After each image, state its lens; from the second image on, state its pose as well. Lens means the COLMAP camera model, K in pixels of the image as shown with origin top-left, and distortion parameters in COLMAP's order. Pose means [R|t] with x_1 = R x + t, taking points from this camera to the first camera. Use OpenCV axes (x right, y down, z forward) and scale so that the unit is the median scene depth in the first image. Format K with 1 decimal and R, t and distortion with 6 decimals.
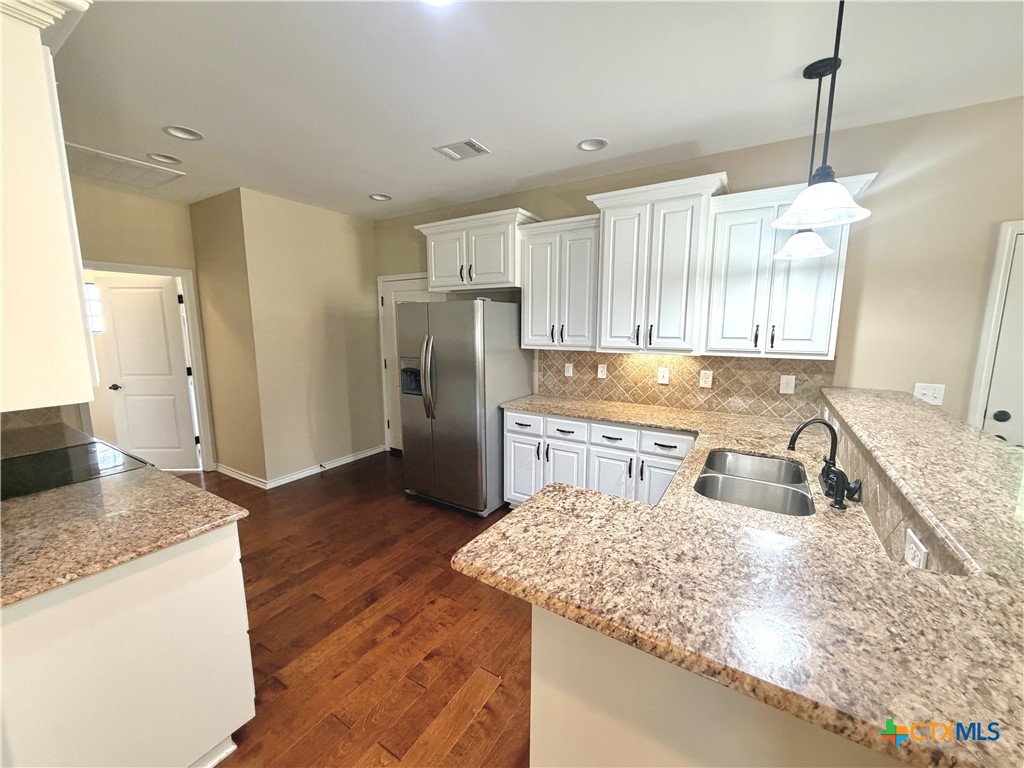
lens RADIAL K [[410.0, 0, 510.6], [0, 410.0, 384.2], [0, 0, 1]] dist [-0.002103, 0.000476]
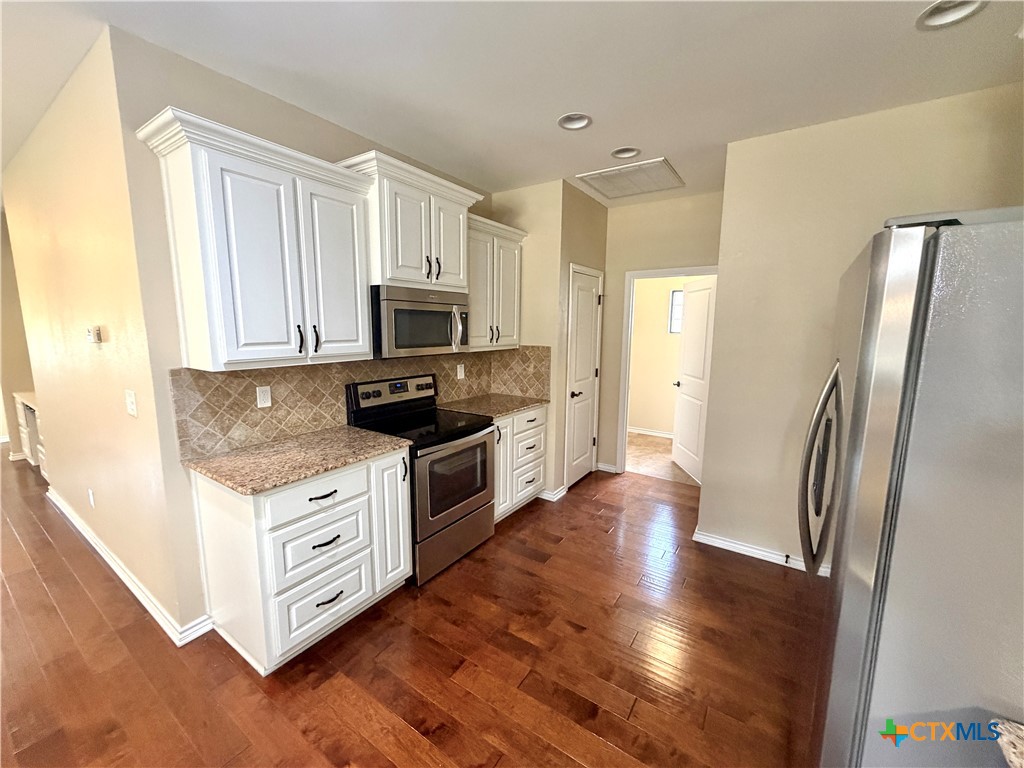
lens RADIAL K [[410.0, 0, 512.8], [0, 410.0, 383.8], [0, 0, 1]] dist [-0.002103, 0.000476]
pose [[-0.032433, 0.141626, -0.989389, 0.287504], [-0.153133, 0.977518, 0.144946, -0.182140], [0.987673, 0.156209, -0.010016, 1.241615]]
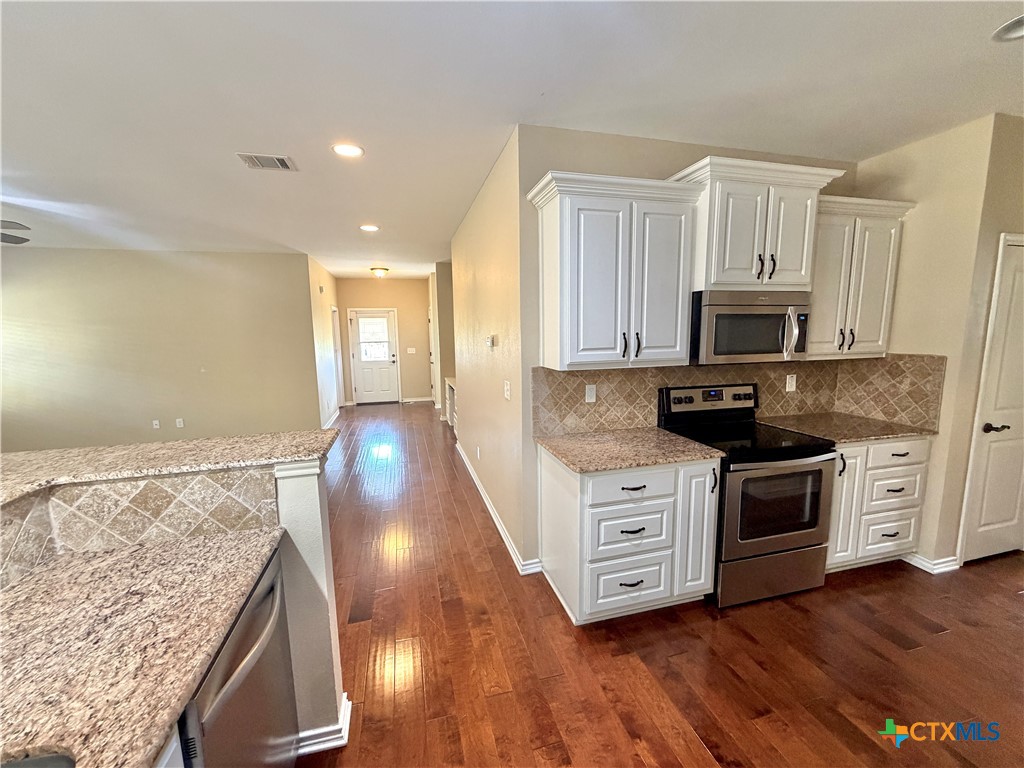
lens RADIAL K [[410.0, 0, 508.2], [0, 410.0, 384.7], [0, 0, 1]] dist [-0.002103, 0.000476]
pose [[-0.686346, 0.105683, -0.719556, 0.341451], [-0.091274, 0.969046, 0.229389, -0.188164], [0.721525, 0.223117, -0.655455, 1.232641]]
